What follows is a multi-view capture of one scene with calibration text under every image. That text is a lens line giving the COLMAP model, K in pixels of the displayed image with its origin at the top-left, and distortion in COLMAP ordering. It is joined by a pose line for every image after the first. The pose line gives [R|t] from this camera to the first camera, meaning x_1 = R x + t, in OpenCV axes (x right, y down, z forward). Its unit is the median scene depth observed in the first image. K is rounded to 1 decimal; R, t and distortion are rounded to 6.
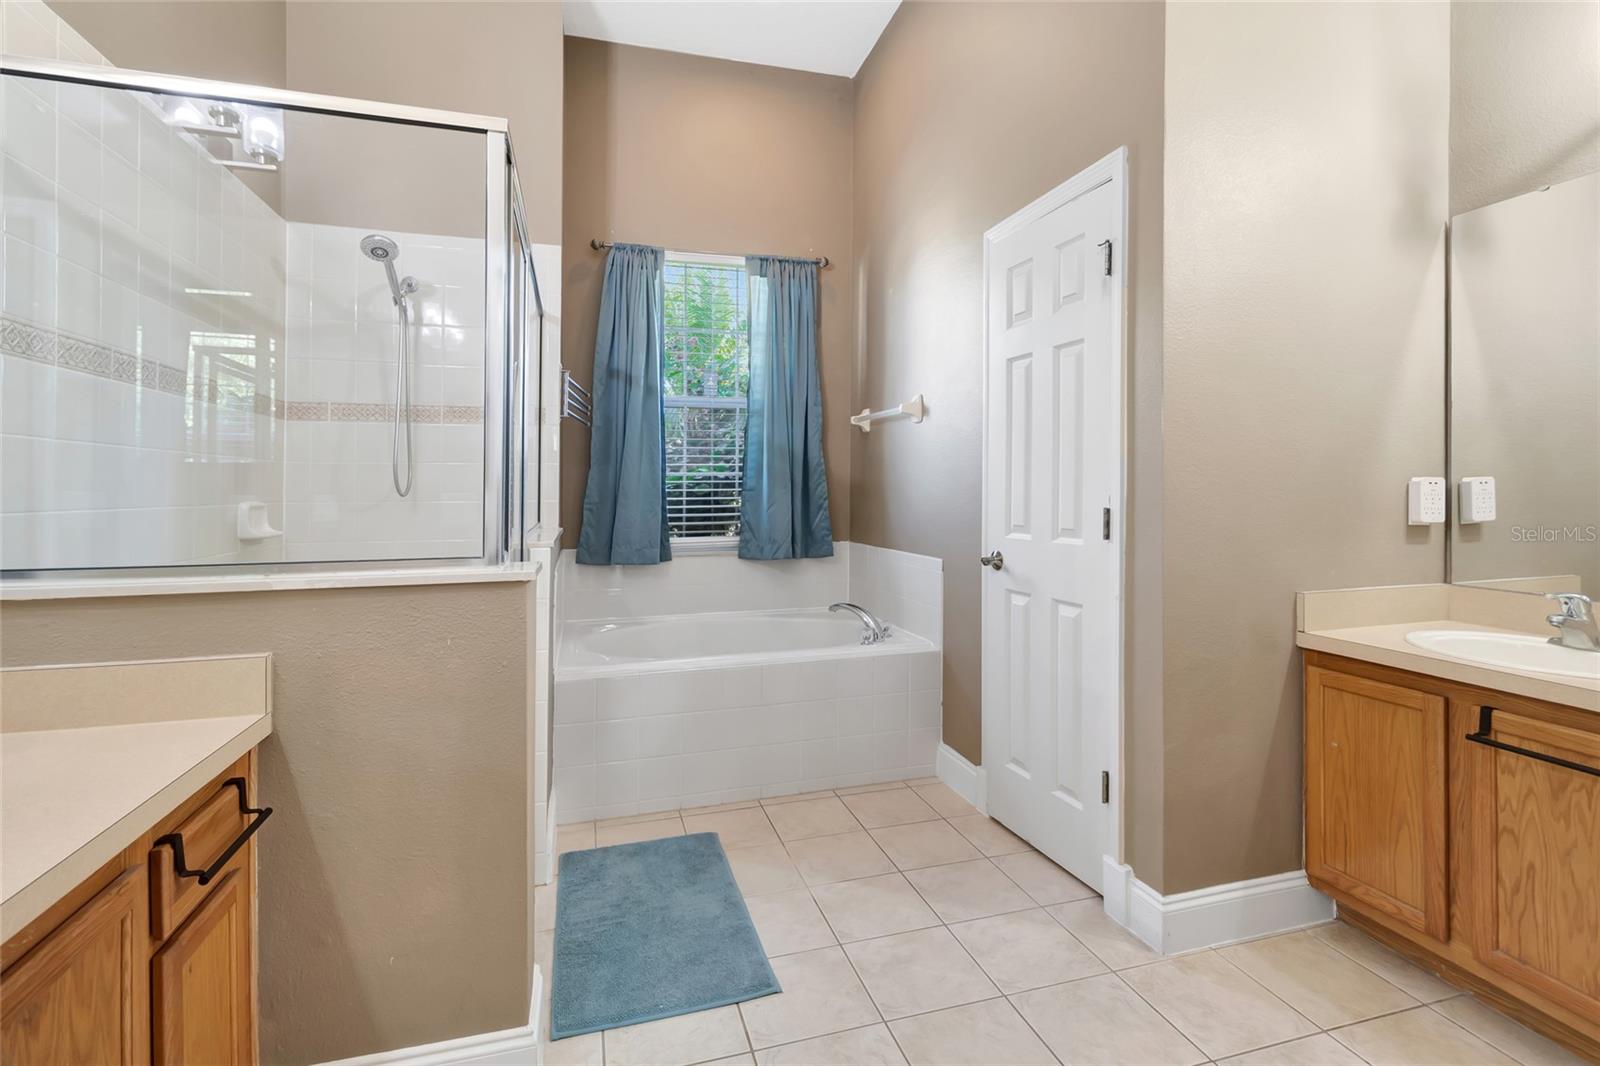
lens RADIAL K [[735.0, 0, 806.3], [0, 735.0, 488.3], [0, 0, 1]] dist [0.002858, -0.000413]
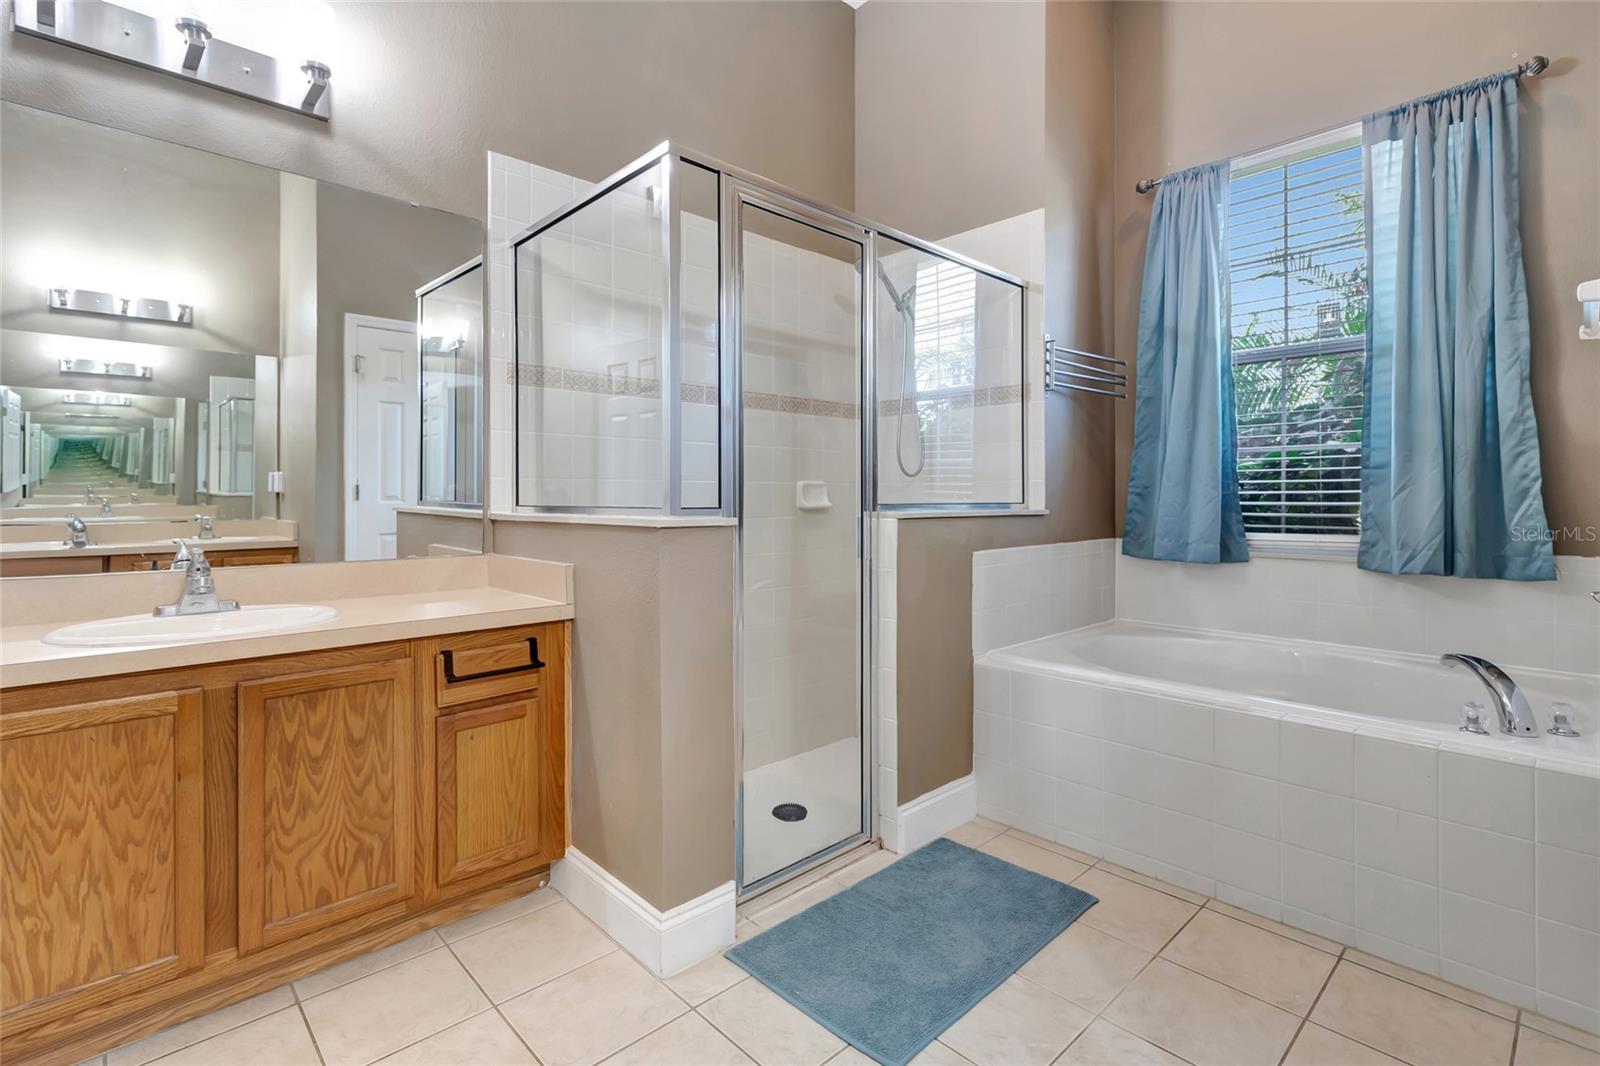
lens RADIAL K [[746.2, 0, 831.7], [0, 746.2, 484.0], [0, 0, 1]] dist [0.008643, -0.000914]
pose [[0.469070, -0.012903, -0.883066, 0.297708], [0.001708, 0.999905, -0.013703, 0.027231], [0.883159, 0.004919, 0.469048, 0.253178]]
